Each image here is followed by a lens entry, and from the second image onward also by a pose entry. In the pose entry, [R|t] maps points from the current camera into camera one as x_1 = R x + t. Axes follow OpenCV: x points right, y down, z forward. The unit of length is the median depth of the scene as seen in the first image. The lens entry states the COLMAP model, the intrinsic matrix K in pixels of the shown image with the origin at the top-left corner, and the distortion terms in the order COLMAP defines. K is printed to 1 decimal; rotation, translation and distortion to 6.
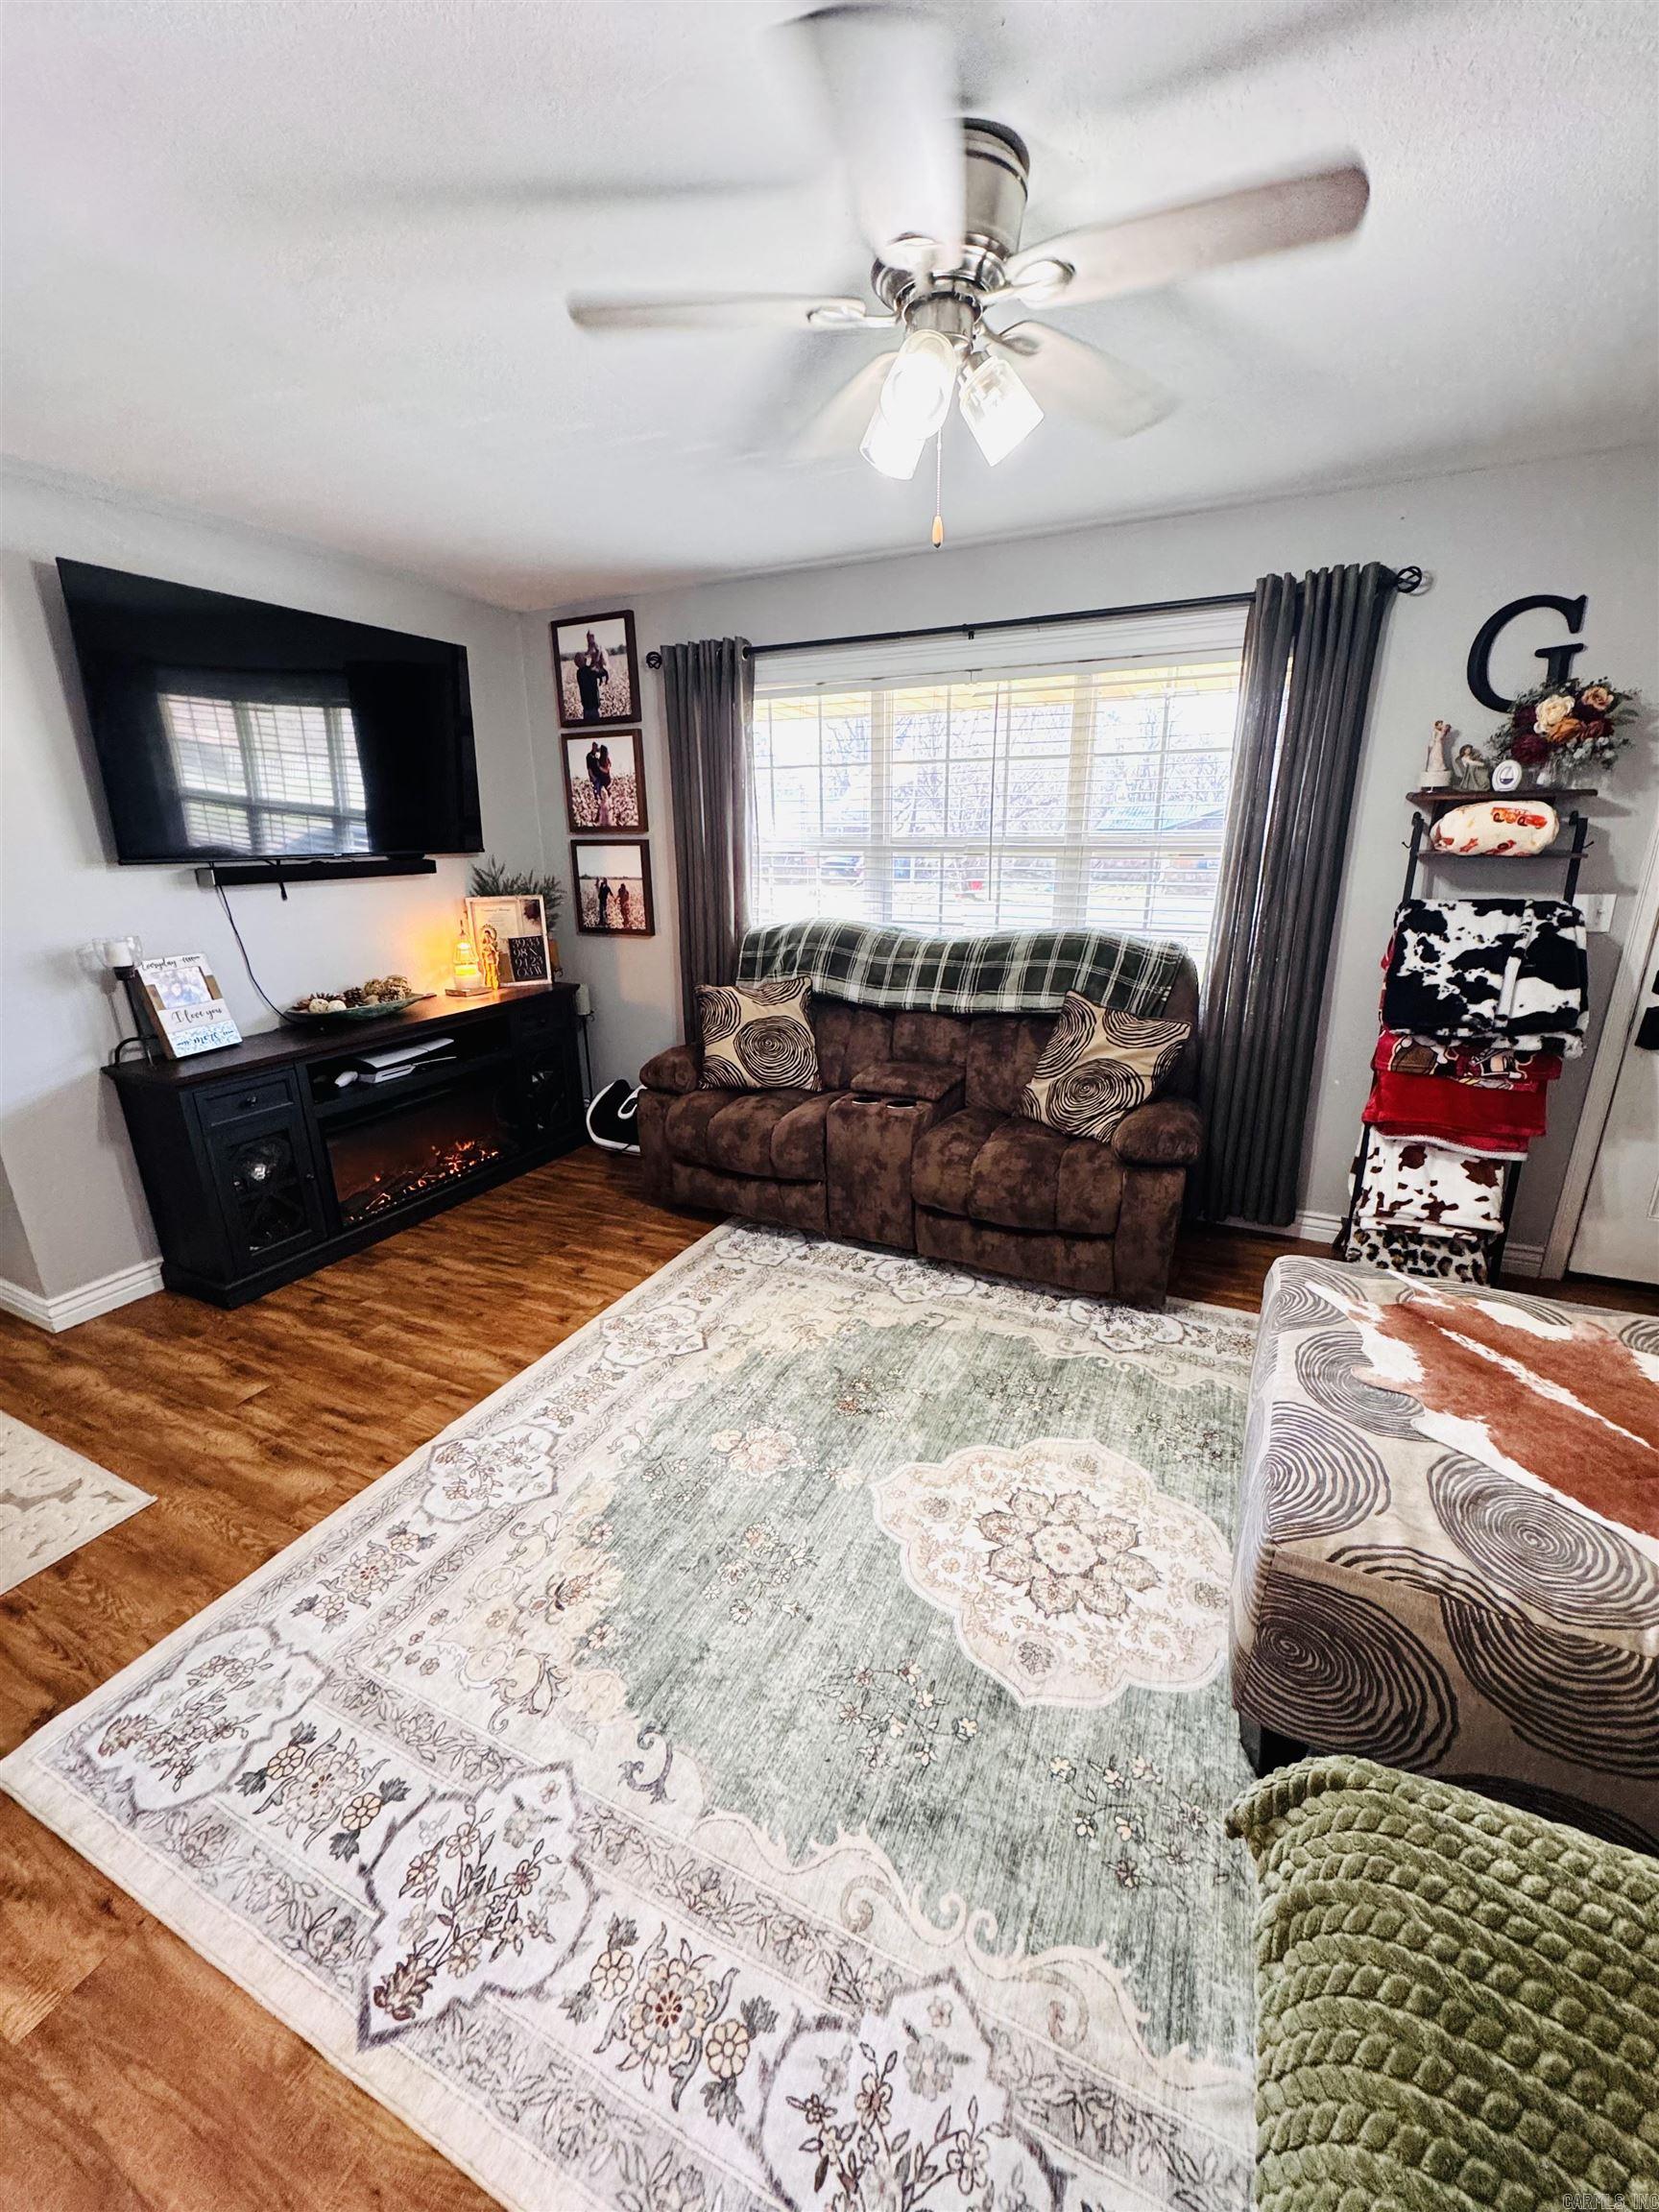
lens RADIAL K [[880.9, 0, 823.6], [0, 880.9, 1098.9], [0, 0, 1]] dist [-0.002473, 0.000613]
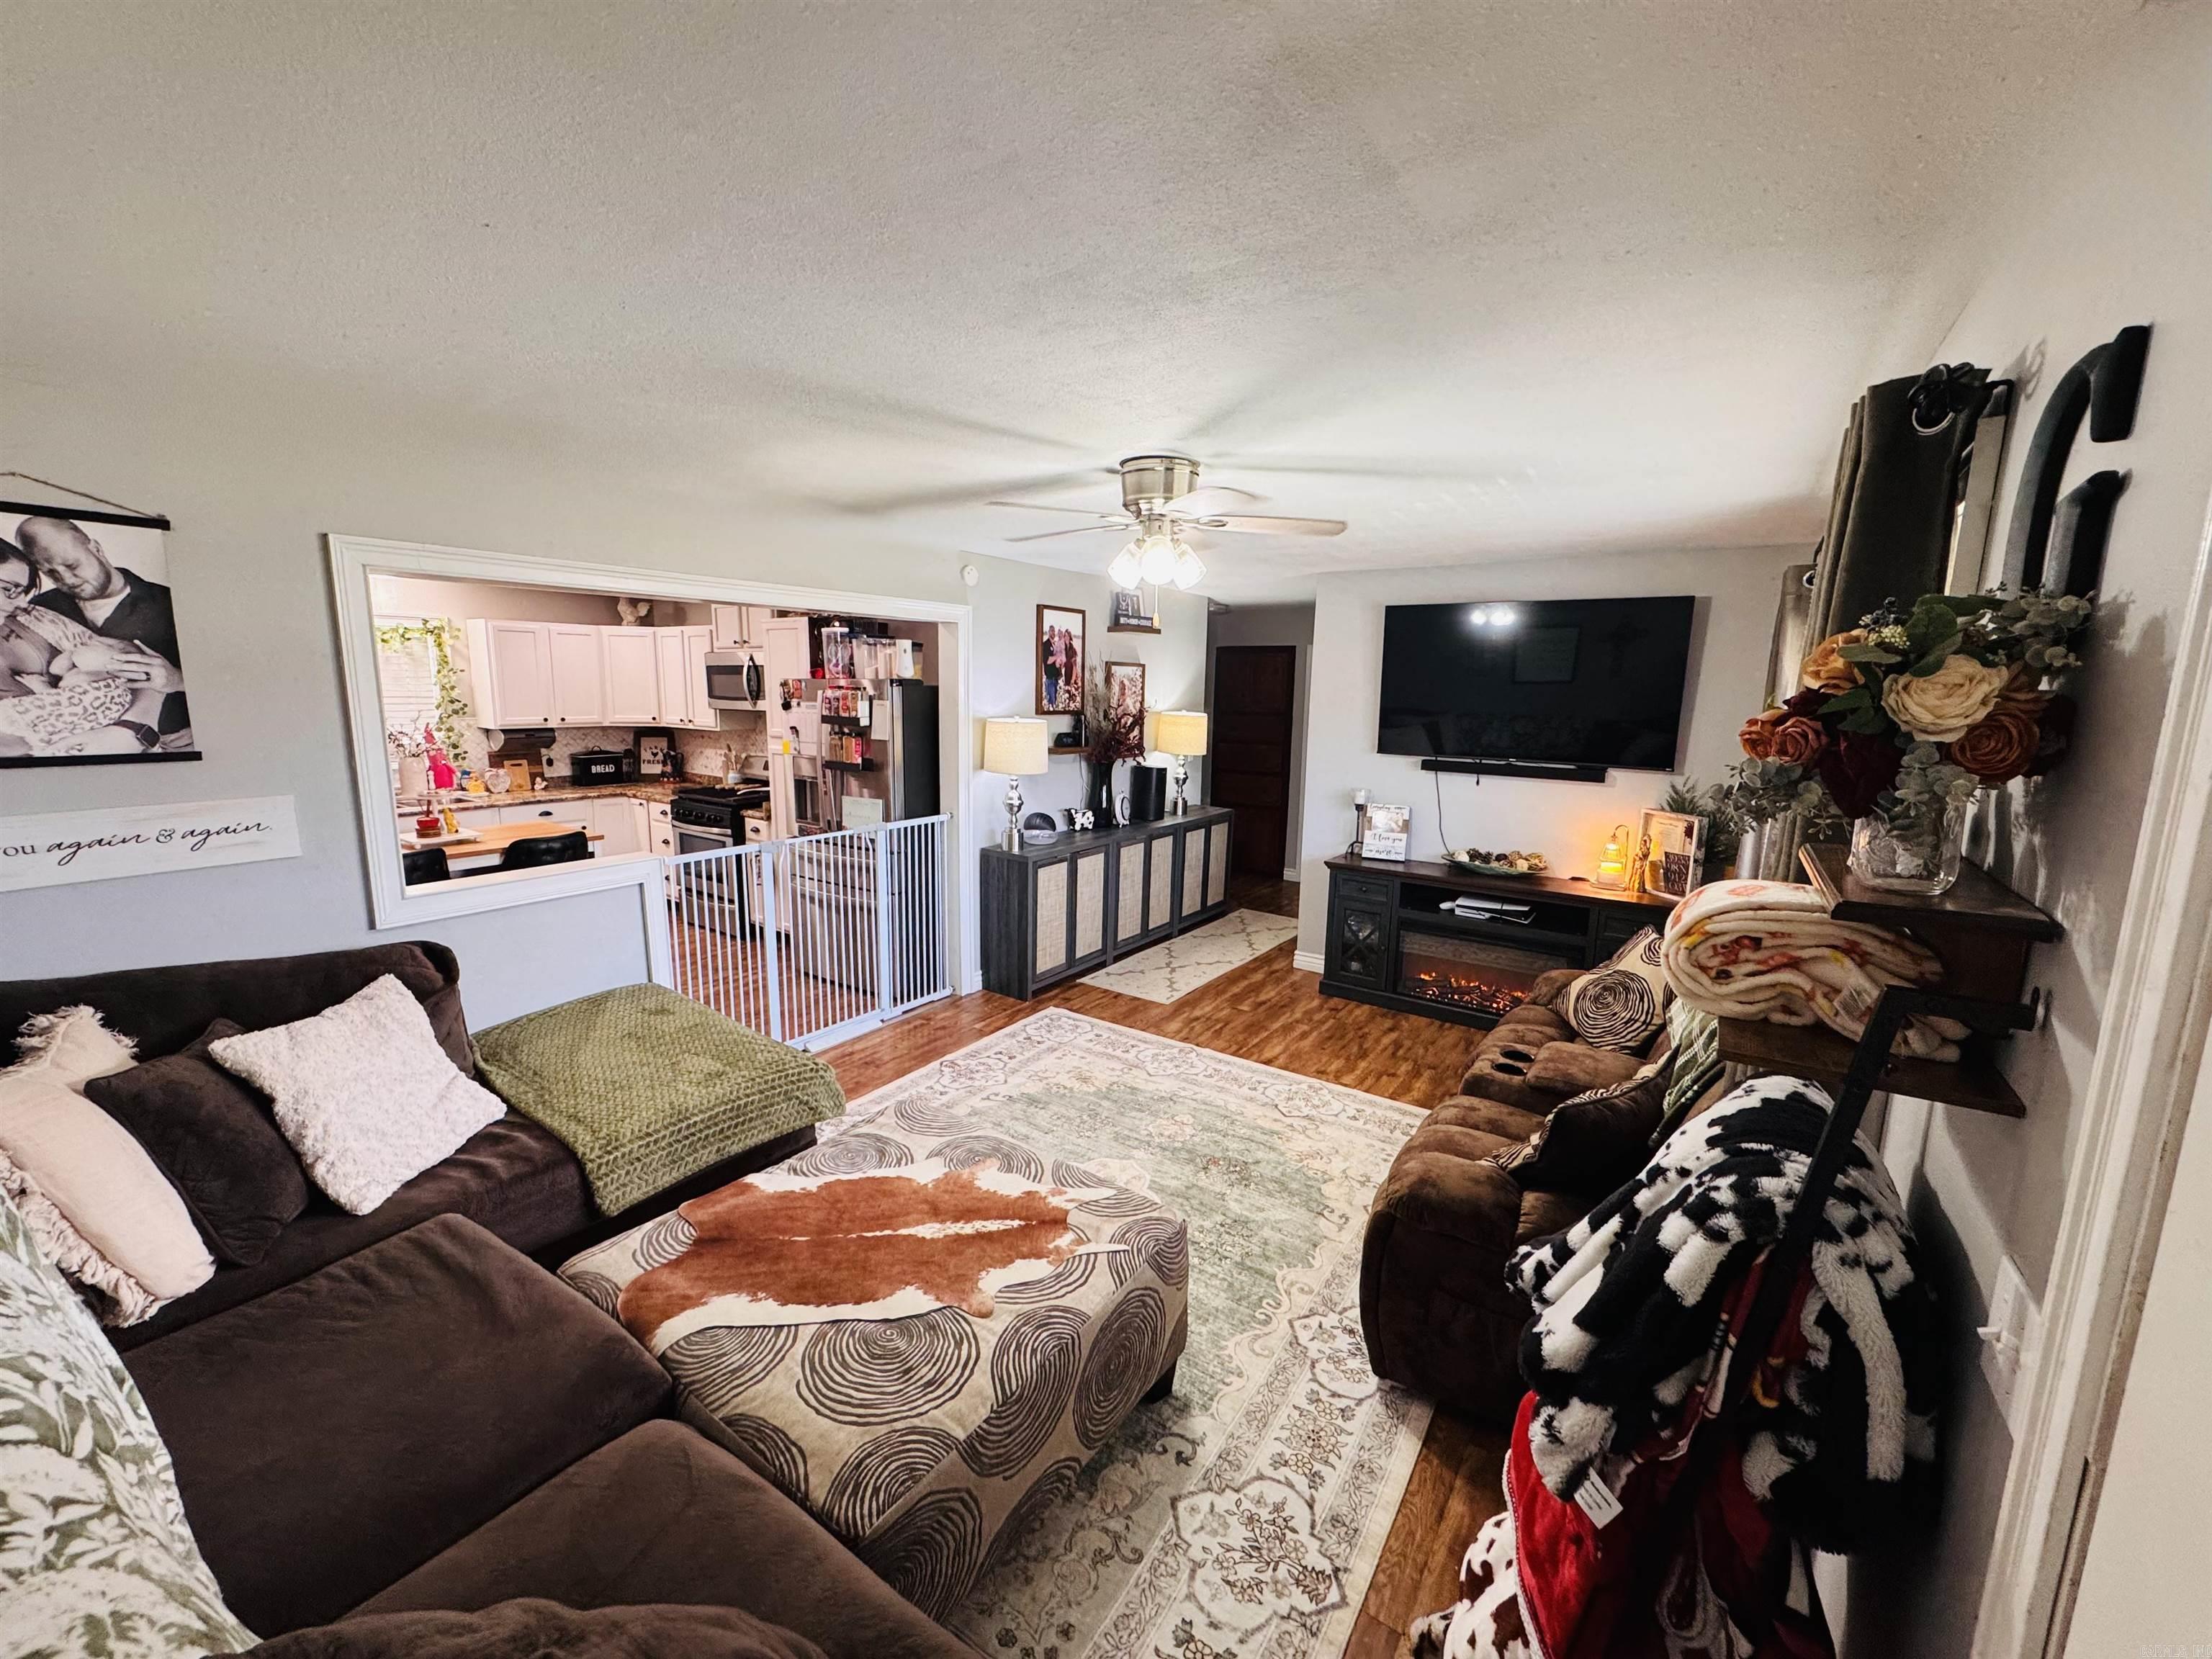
lens RADIAL K [[880.9, 0, 1107.7], [0, 880.9, 829.6], [0, 0, 1]] dist [-0.002473, 0.000613]
pose [[-0.155766, 0.168180, -0.973372, 1.253091], [-0.306982, 0.928364, 0.209530, -0.361255], [0.938882, 0.331445, -0.092980, 0.752959]]
